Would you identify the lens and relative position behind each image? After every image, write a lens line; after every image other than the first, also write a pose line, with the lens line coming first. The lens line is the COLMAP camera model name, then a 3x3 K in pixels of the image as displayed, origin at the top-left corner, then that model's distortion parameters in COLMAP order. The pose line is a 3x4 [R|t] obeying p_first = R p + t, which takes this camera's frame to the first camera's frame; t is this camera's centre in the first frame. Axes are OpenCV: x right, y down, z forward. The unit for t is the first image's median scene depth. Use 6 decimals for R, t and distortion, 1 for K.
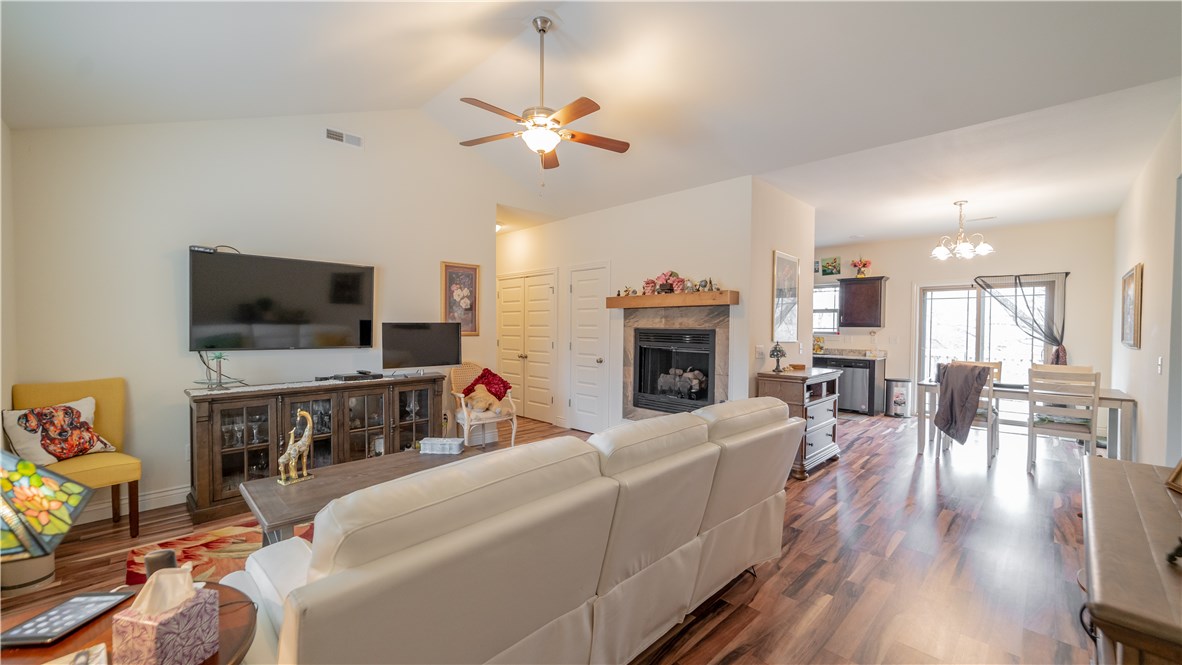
lens RADIAL K [[458.0, 0, 593.9], [0, 458.0, 336.0], [0, 0, 1]] dist [-0.019601, 0.009104]
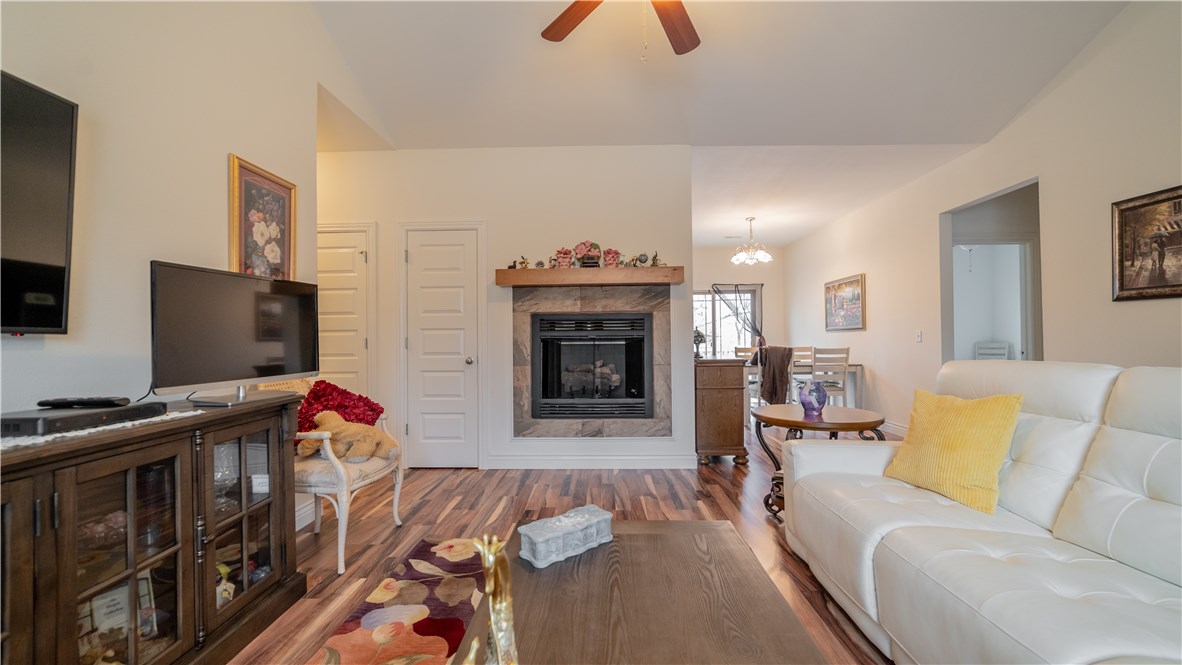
lens RADIAL K [[458.0, 0, 593.9], [0, 458.0, 336.0], [0, 0, 1]] dist [-0.019601, 0.009104]
pose [[0.724544, -0.007924, 0.689183, -0.354446], [0.028656, 0.999416, -0.018636, 0.036790], [-0.688633, 0.033251, 0.724347, 0.386660]]
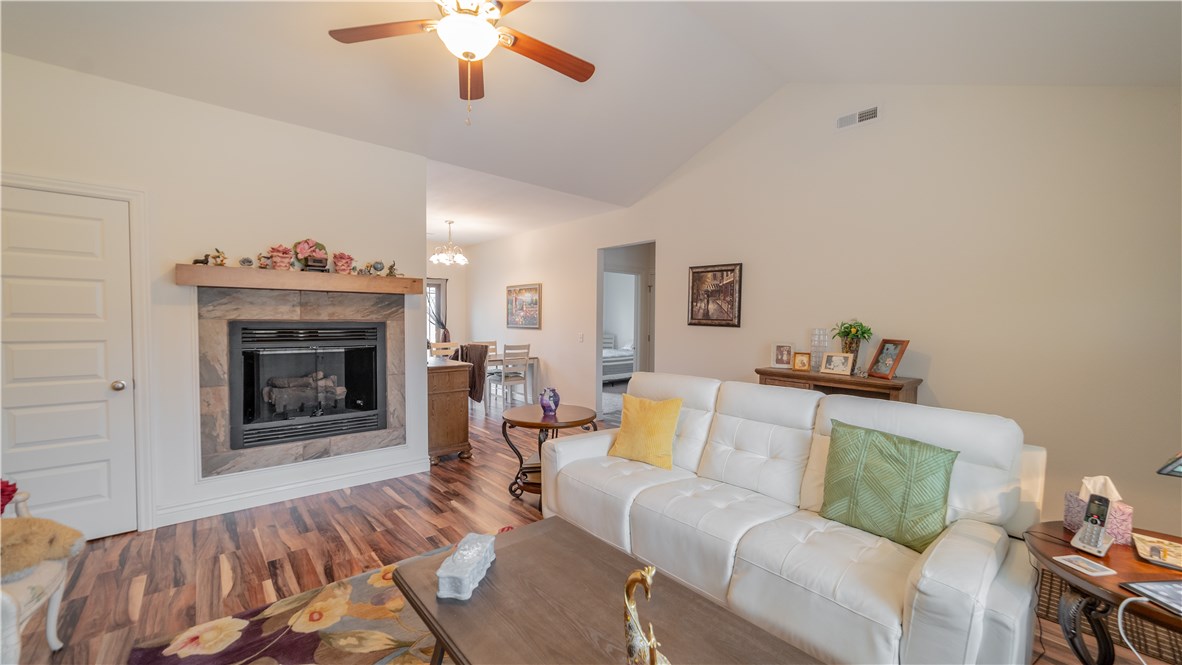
lens RADIAL K [[458.0, 0, 593.9], [0, 458.0, 336.0], [0, 0, 1]] dist [-0.019601, 0.009104]
pose [[0.068568, -0.044899, 0.996636, -0.473904], [0.009257, 0.998972, 0.044368, -0.019124], [-0.997603, 0.006184, 0.068913, 0.479385]]
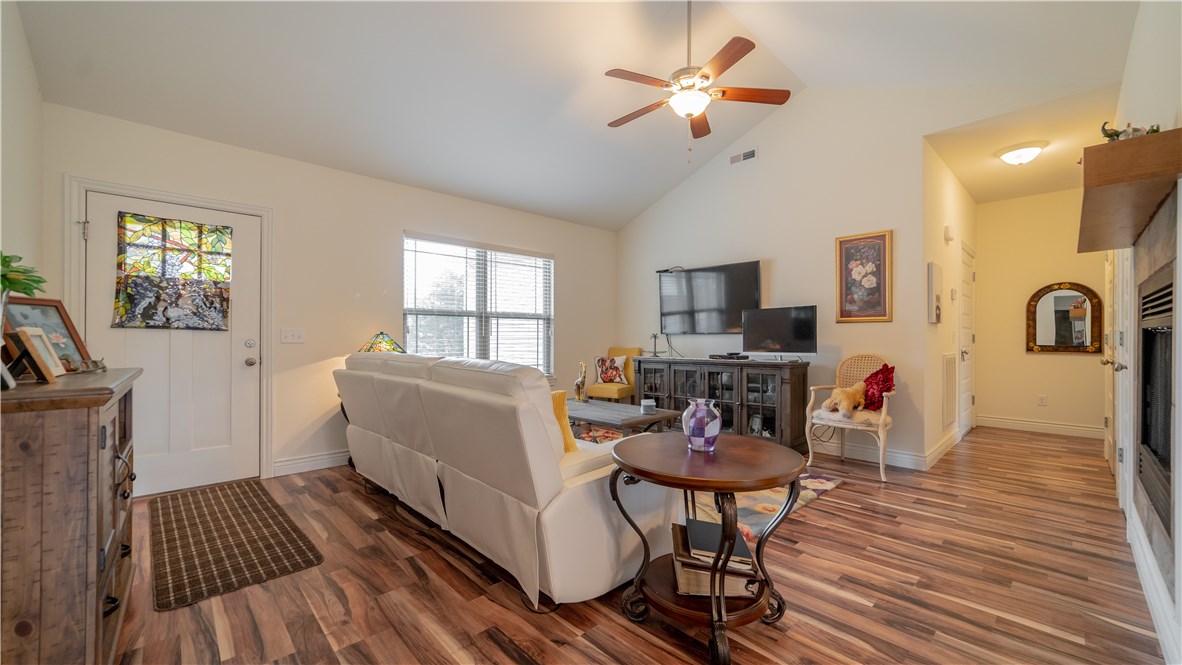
lens RADIAL K [[458.0, 0, 593.9], [0, 458.0, 336.0], [0, 0, 1]] dist [-0.019601, 0.009104]
pose [[-0.023429, -0.010773, -0.999667, 0.510159], [-0.020731, 0.999732, -0.010288, 0.040927], [0.999511, 0.020483, -0.023646, 0.513303]]
